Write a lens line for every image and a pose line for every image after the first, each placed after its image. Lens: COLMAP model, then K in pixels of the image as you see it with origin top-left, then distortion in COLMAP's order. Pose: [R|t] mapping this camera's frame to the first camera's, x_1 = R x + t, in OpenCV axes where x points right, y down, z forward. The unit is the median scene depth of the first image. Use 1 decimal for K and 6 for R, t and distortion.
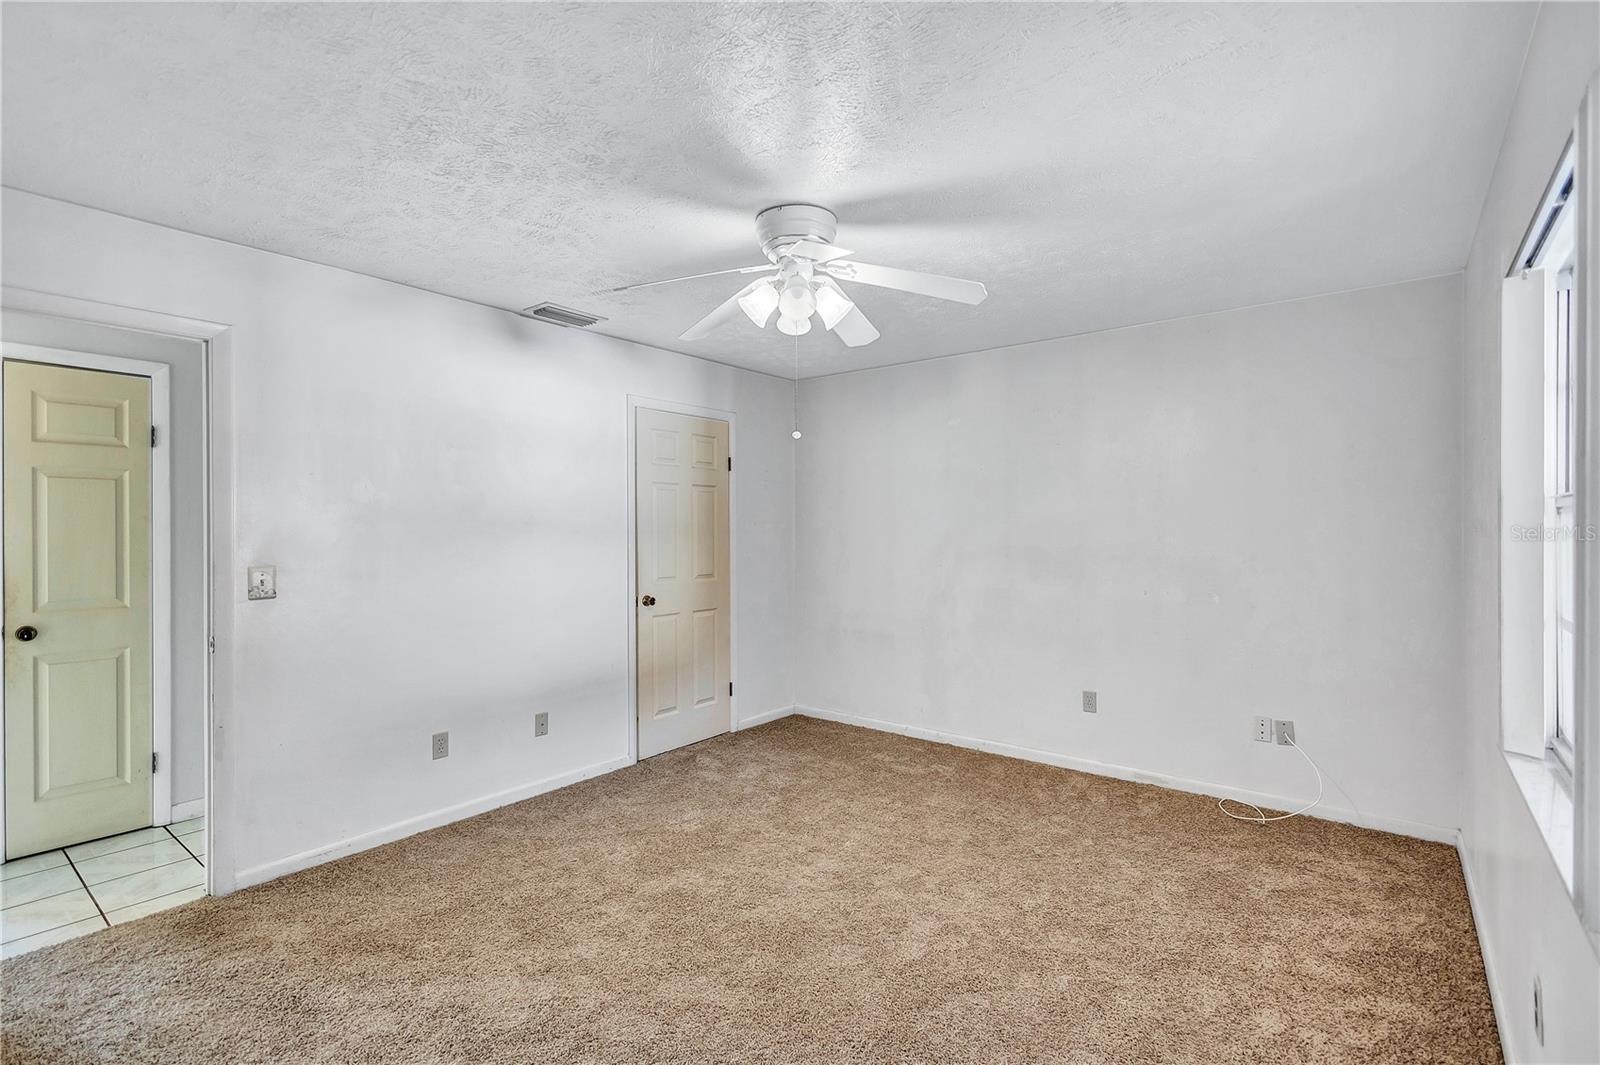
lens RADIAL K [[737.8, 0, 800.0], [0, 737.8, 532.5], [0, 0, 1]] dist [0.001005, 0.000023]
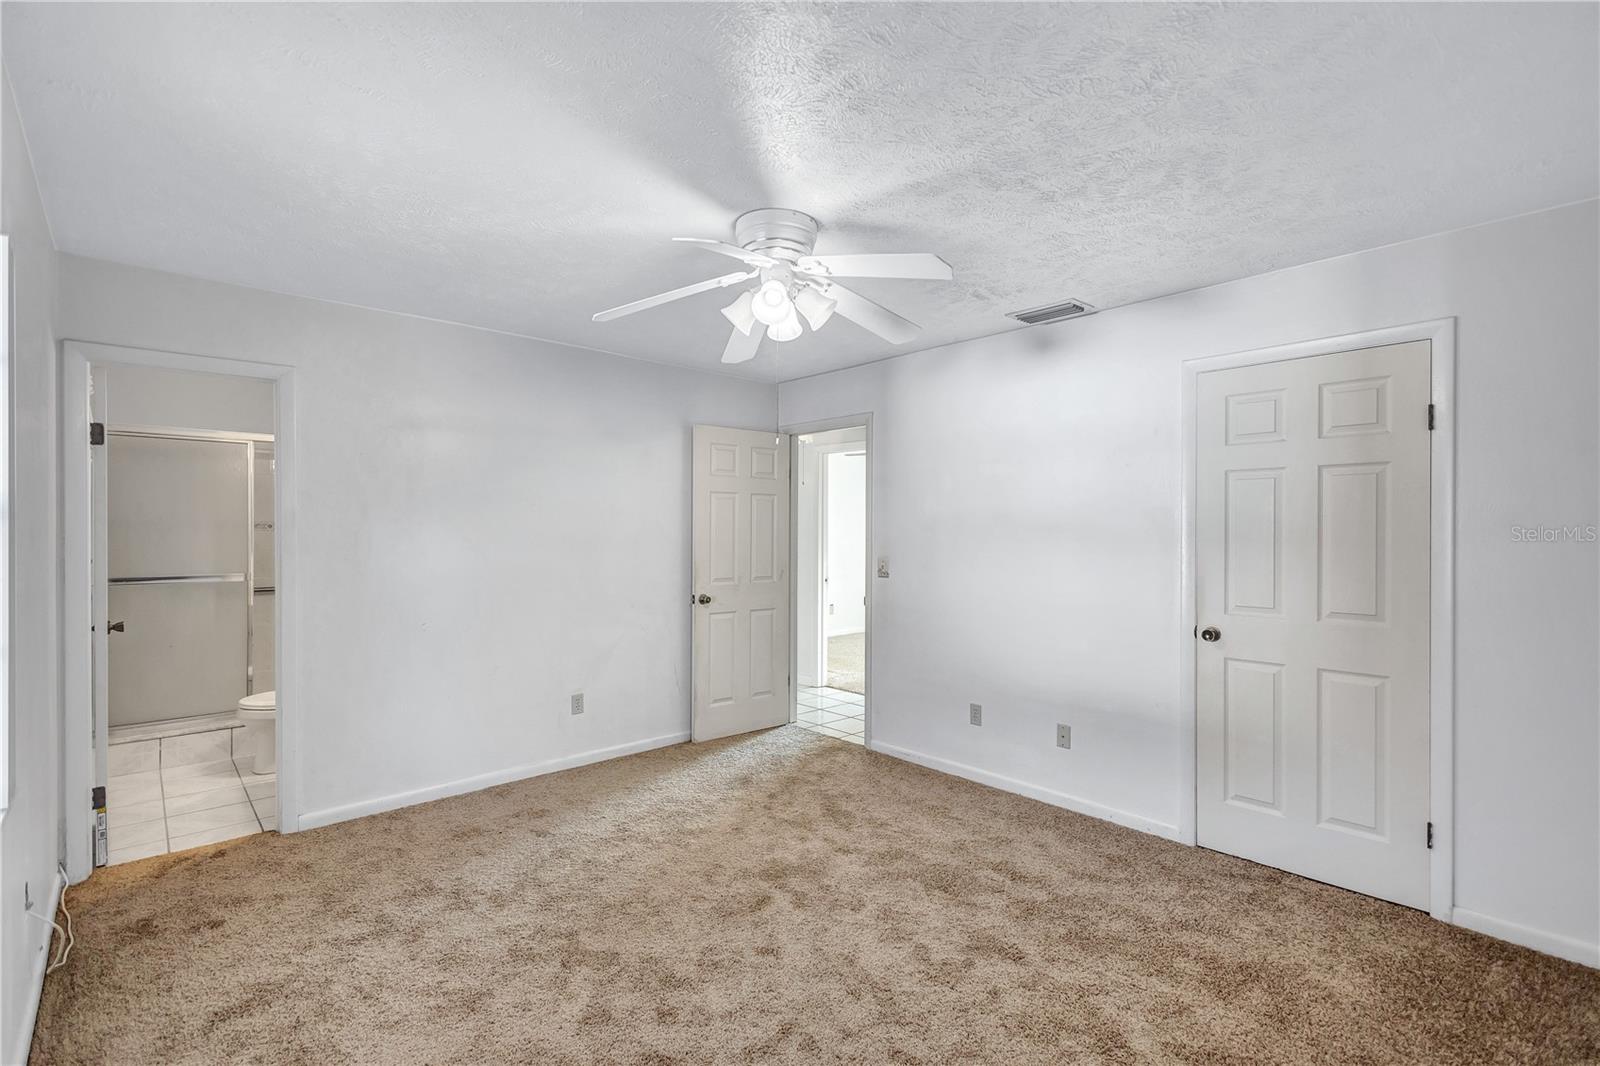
lens RADIAL K [[737.8, 0, 800.0], [0, 737.8, 533.0], [0, 0, 1]] dist [0.001005, 0.000023]
pose [[-0.181318, 0.005046, -0.983412, 0.625555], [-0.001417, 0.999984, 0.005392, -0.011210], [0.983423, 0.002371, -0.181308, 0.784855]]
